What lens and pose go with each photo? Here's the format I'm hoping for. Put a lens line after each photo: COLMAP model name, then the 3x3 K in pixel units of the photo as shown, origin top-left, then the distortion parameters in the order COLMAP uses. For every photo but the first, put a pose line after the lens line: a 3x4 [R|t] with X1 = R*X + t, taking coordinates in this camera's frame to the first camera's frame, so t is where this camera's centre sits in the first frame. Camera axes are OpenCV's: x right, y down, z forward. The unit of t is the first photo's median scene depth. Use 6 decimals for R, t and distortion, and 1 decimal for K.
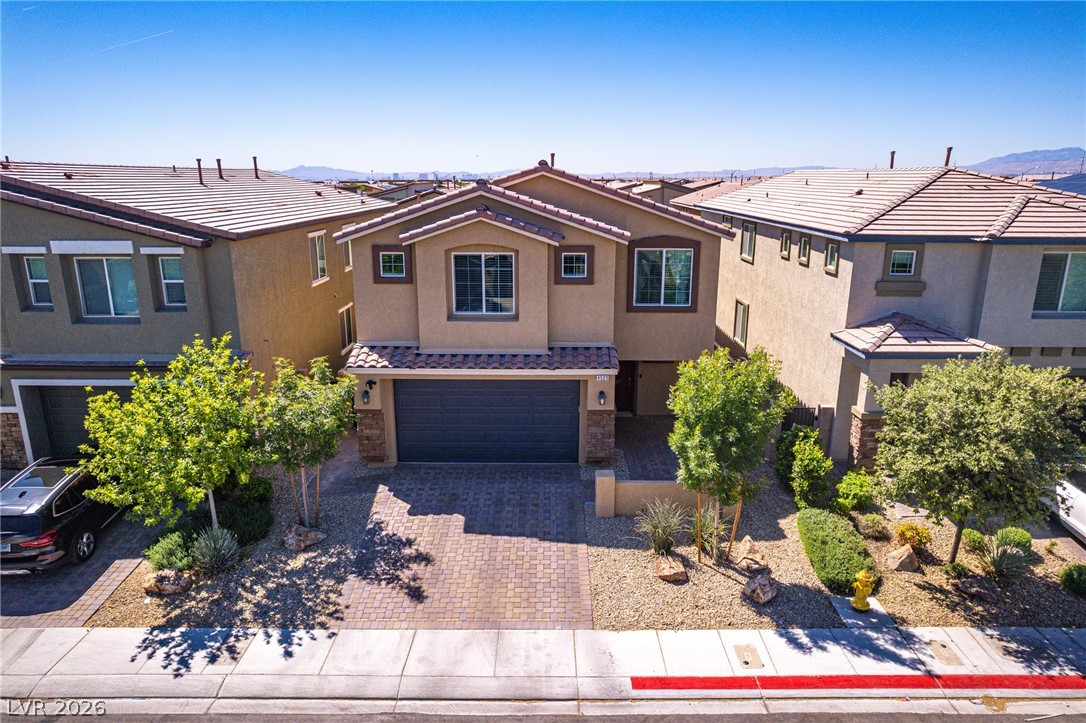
lens RADIAL K [[695.8, 0, 540.2], [0, 695.8, 361.8], [0, 0, 1]] dist [-0.077611, 0.070198]
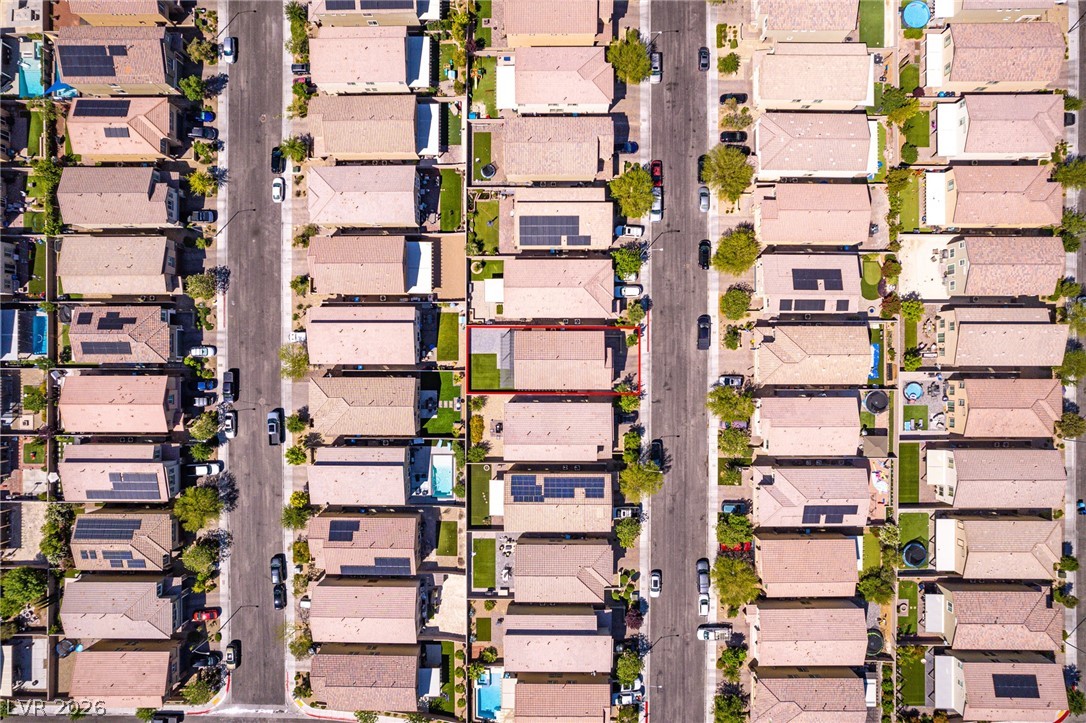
lens RADIAL K [[695.8, 0, 549.9], [0, 695.8, 362.5], [0, 0, 1]] dist [-0.077611, 0.070198]
pose [[-0.008942, -0.999958, 0.002230, -0.032403], [0.269864, -0.000266, 0.962898, -8.396906], [-0.962857, 0.009212, 0.269855, -0.391486]]
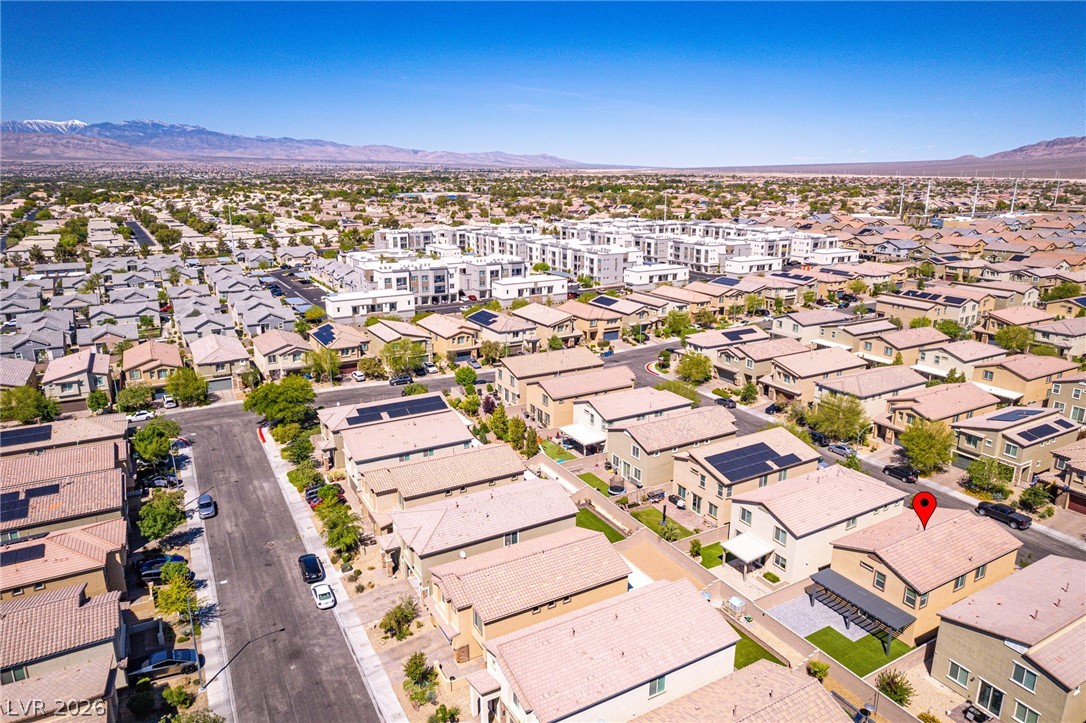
lens RADIAL K [[695.8, 0, 547.8], [0, 695.8, 363.5], [0, 0, 1]] dist [-0.077611, 0.070198]
pose [[-0.502493, -0.231959, 0.832884, -2.332263], [0.224913, 0.895100, 0.384980, -3.886593], [-0.834814, 0.380776, -0.397611, 5.304896]]
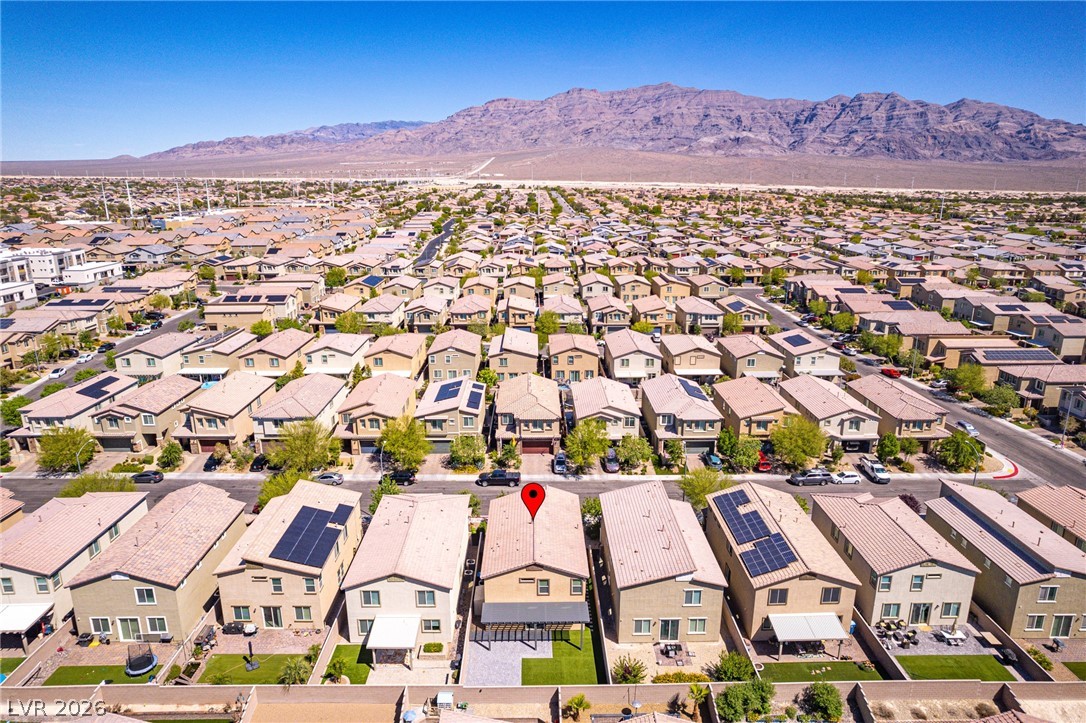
lens RADIAL K [[695.8, 0, 544.6], [0, 695.8, 359.6], [0, 0, 1]] dist [-0.077611, 0.070198]
pose [[-0.999637, 0.005857, -0.026303, 0.064288], [-0.008212, 0.863468, 0.504338, -3.918789], [0.025665, 0.504370, -0.863106, 5.359009]]
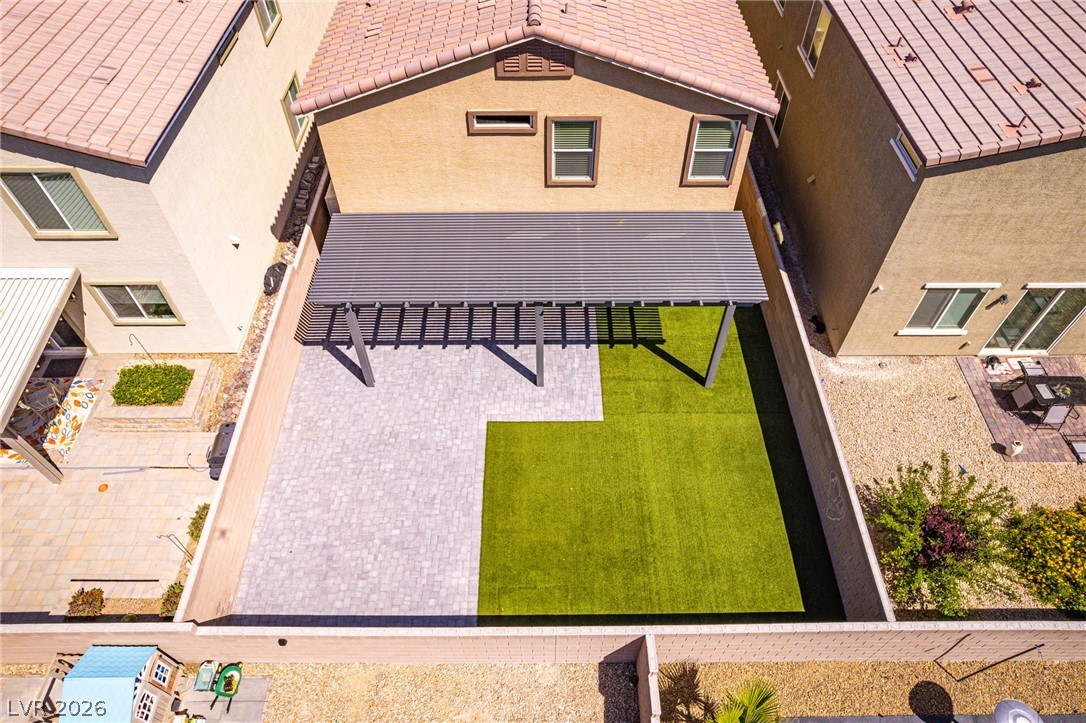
lens RADIAL K [[695.8, 0, 550.4], [0, 695.8, 363.6], [0, 0, 1]] dist [-0.077611, 0.070198]
pose [[-0.999867, 0.011790, -0.011245, 0.013158], [-0.005473, 0.407037, 0.913395, -1.246248], [0.015346, 0.913336, -0.406918, 2.985669]]
